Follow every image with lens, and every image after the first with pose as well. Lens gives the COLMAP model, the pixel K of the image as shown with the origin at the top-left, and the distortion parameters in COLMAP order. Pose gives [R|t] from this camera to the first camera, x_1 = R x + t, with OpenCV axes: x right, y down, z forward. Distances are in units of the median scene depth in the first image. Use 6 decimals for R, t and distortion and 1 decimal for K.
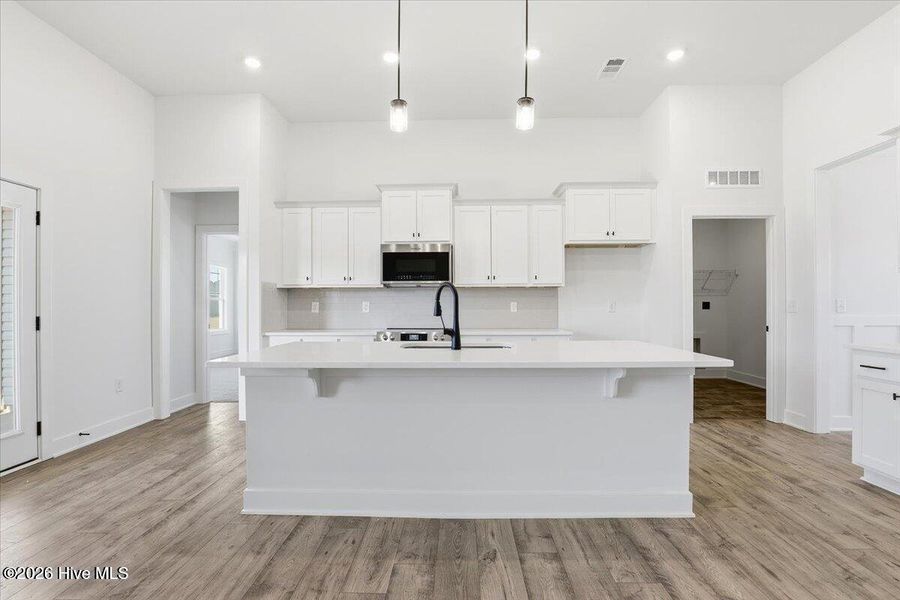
lens RADIAL K [[418.7, 0, 450.0], [0, 418.7, 300.0], [0, 0, 1]] dist [-0.025296, 0.000196]
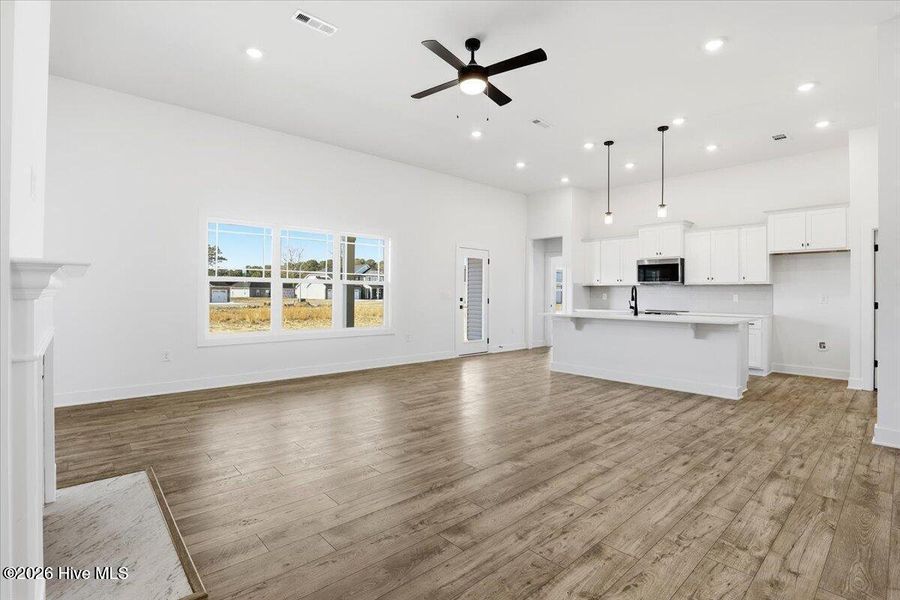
lens RADIAL K [[421.7, 0, 445.5], [0, 421.7, 304.0], [0, 0, 1]] dist [-0.030715, 0.000256]
pose [[0.684900, 0.024945, -0.728210, 0.542576], [-0.002872, 0.999498, 0.031537, -0.006059], [0.728631, -0.019508, 0.684629, -0.736637]]
